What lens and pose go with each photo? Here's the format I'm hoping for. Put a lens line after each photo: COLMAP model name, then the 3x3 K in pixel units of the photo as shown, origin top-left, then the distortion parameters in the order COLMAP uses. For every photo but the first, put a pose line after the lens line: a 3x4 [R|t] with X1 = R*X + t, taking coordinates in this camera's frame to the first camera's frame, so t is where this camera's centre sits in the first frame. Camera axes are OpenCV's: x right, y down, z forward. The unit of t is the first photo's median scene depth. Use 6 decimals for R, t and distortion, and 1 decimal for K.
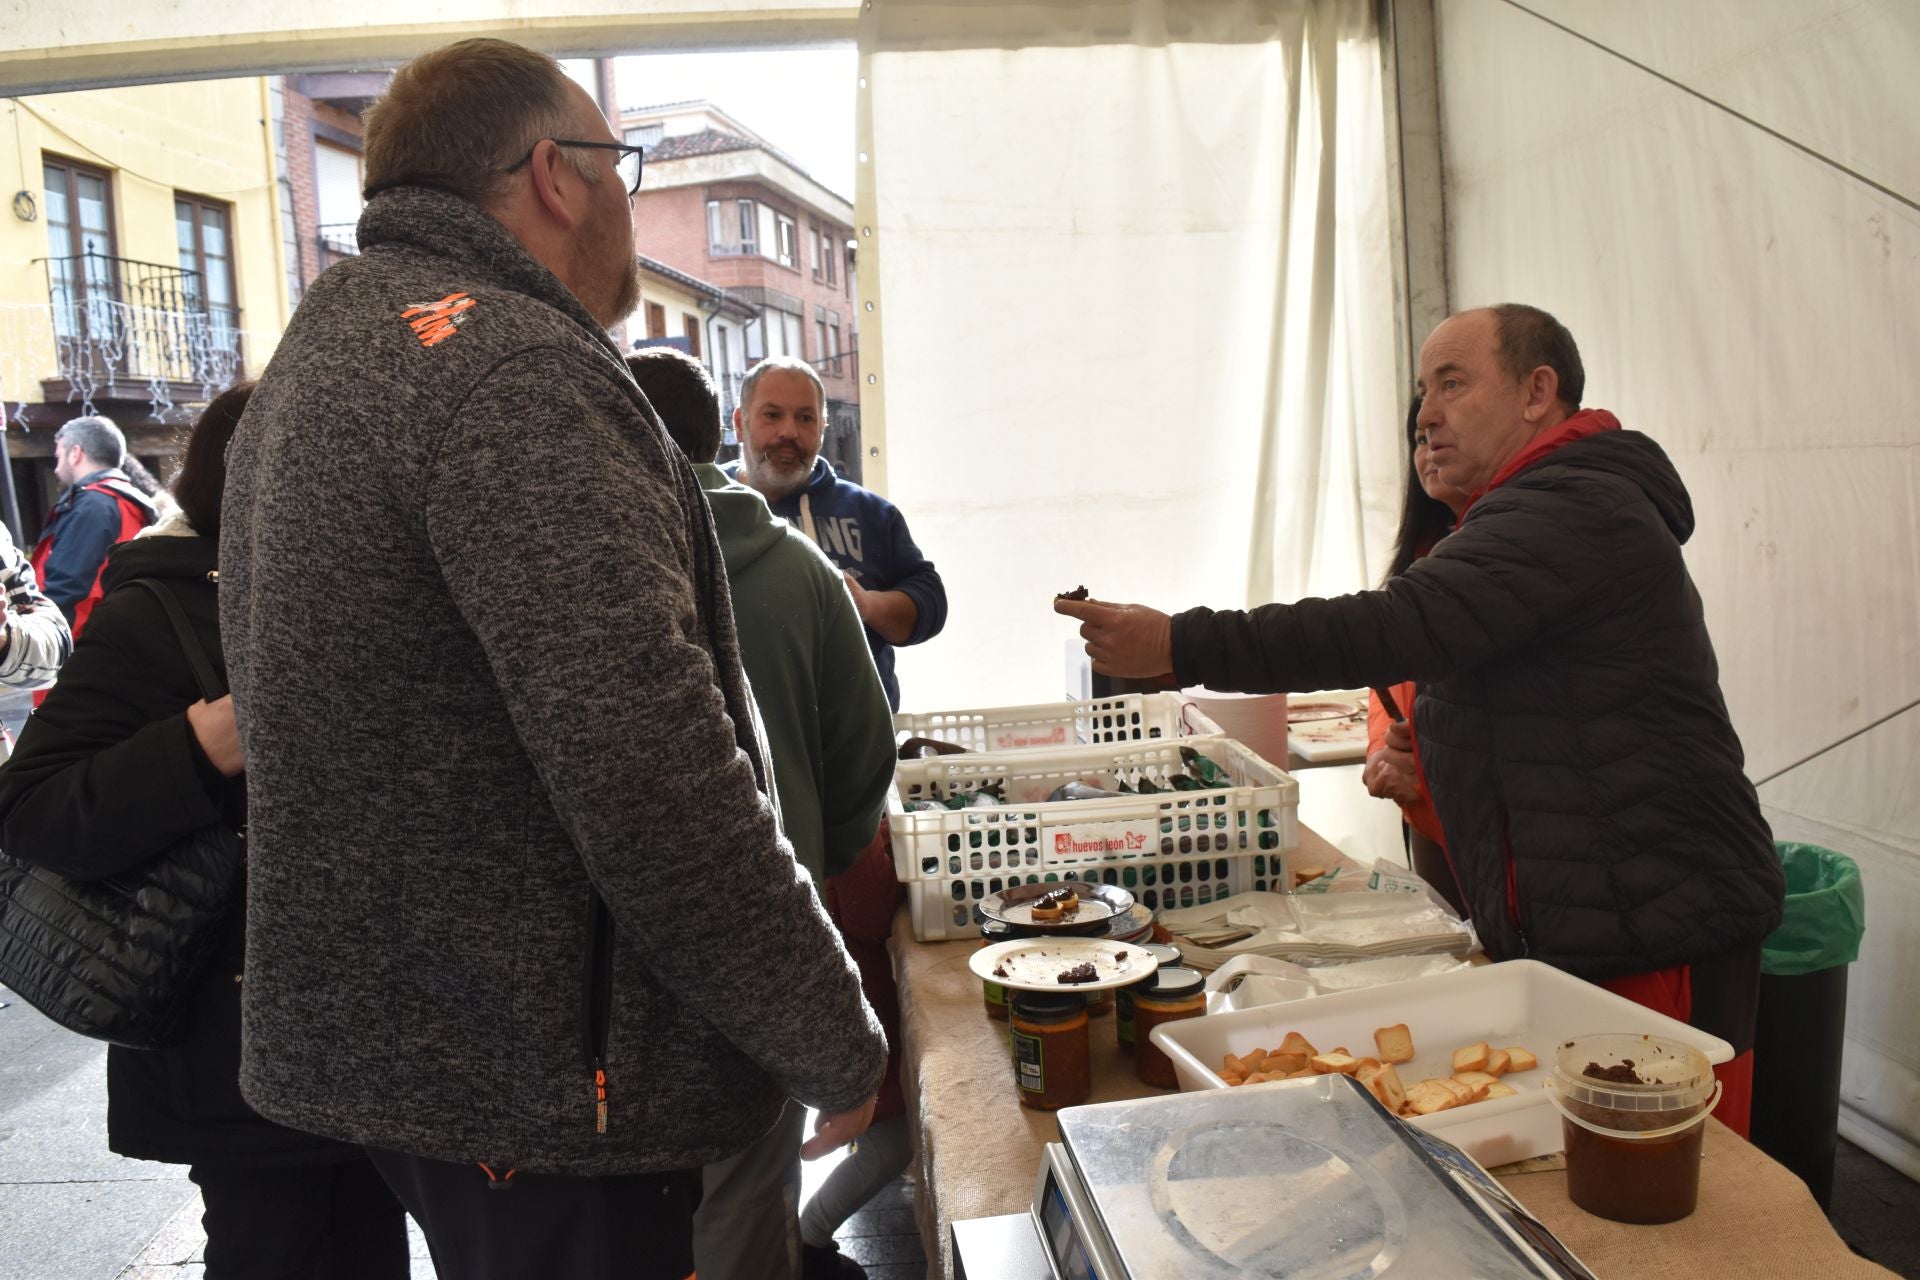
lens RADIAL K [[1493.8, 0, 960.0], [0, 1493.8, 640.0], [0, 0, 1]] dist [-0.099298, 0.024946]
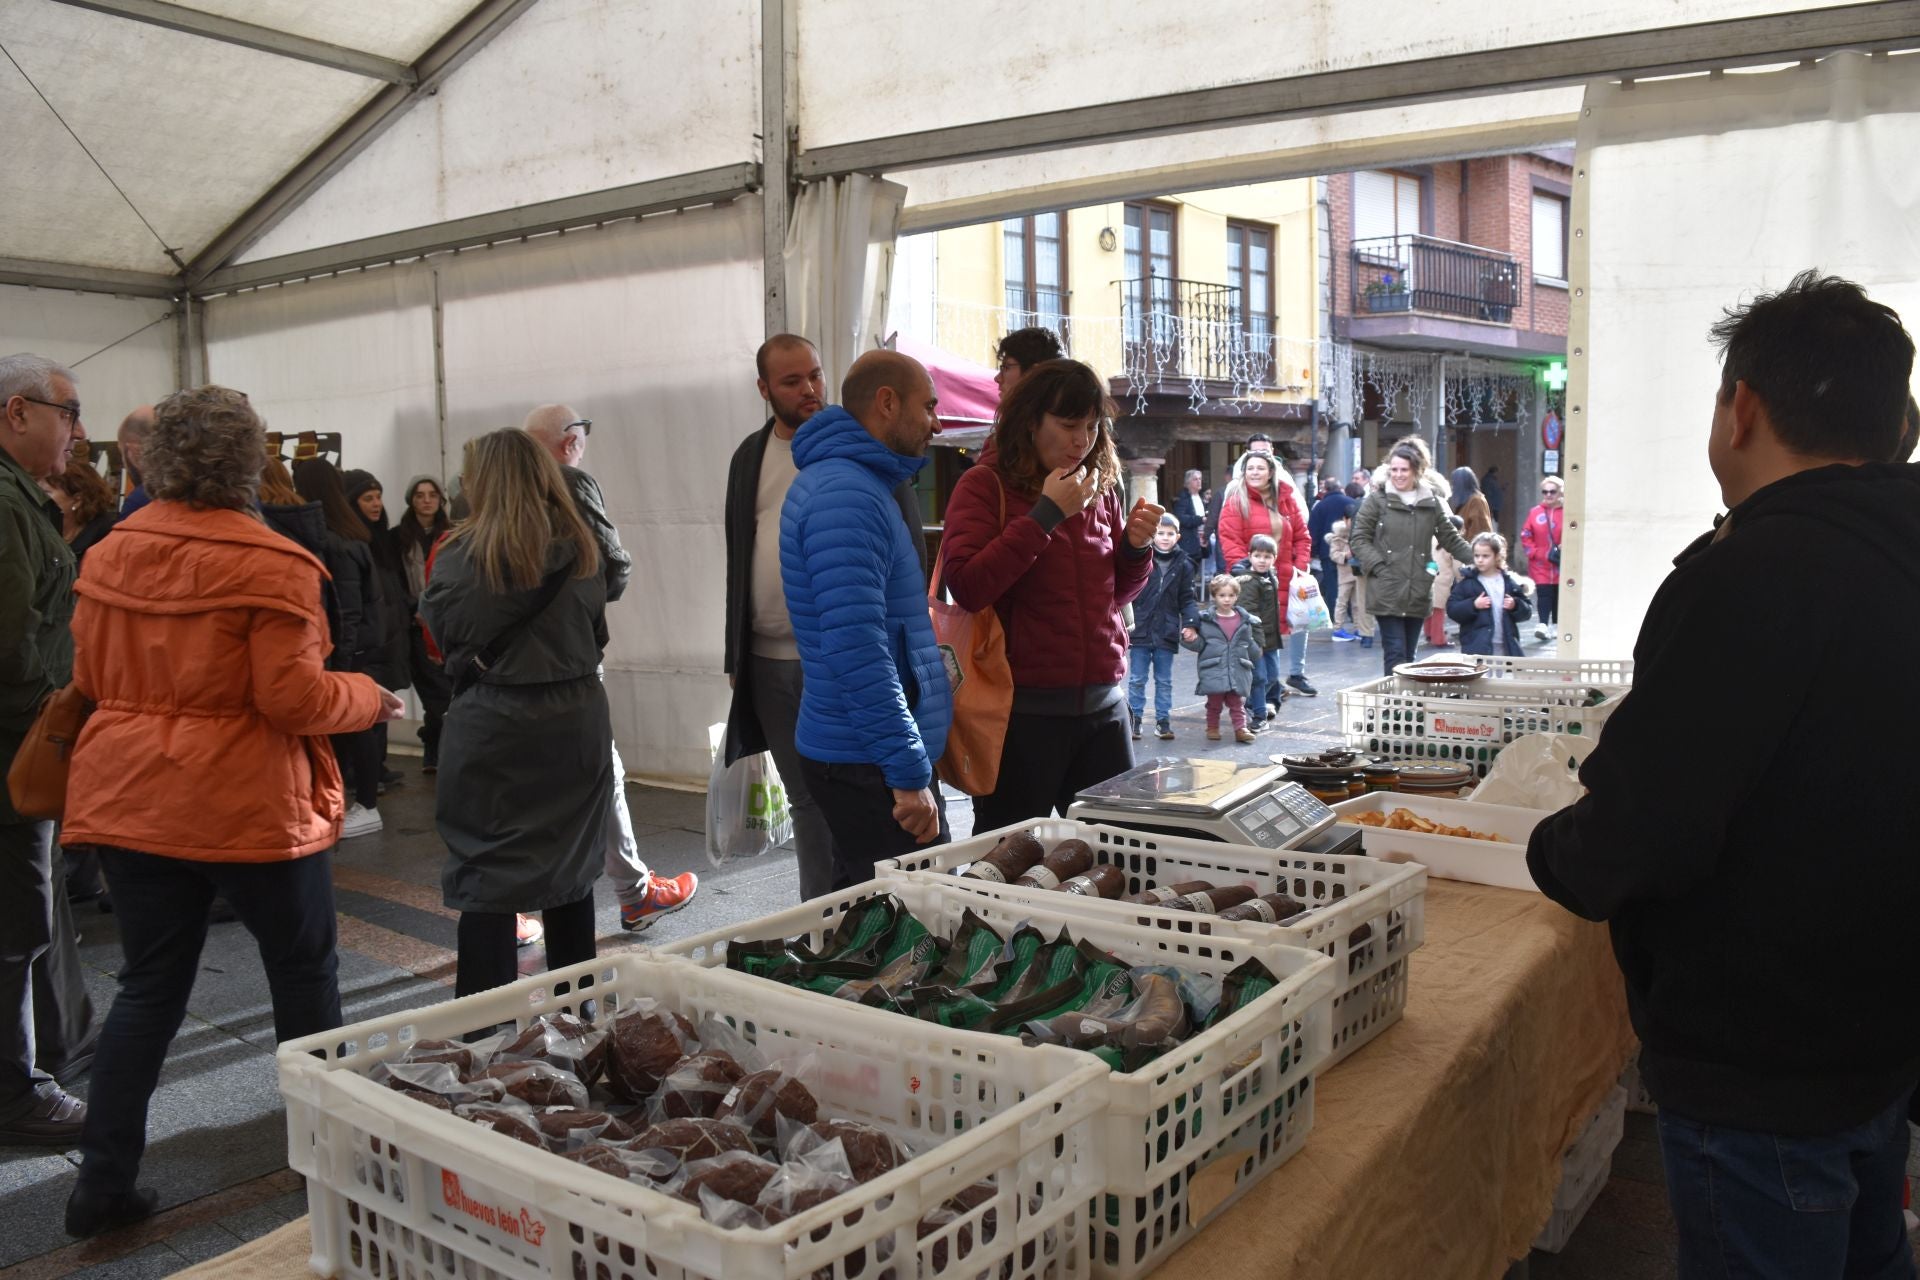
lens RADIAL K [[1493.8, 0, 960.0], [0, 1493.8, 640.0], [0, 0, 1]] dist [-0.099298, 0.024946]
pose [[0.769992, 0.104975, -0.629359, 0.094870], [-0.101536, 0.993963, 0.041565, 0.005025], [0.629923, 0.031898, 0.776002, -0.076566]]
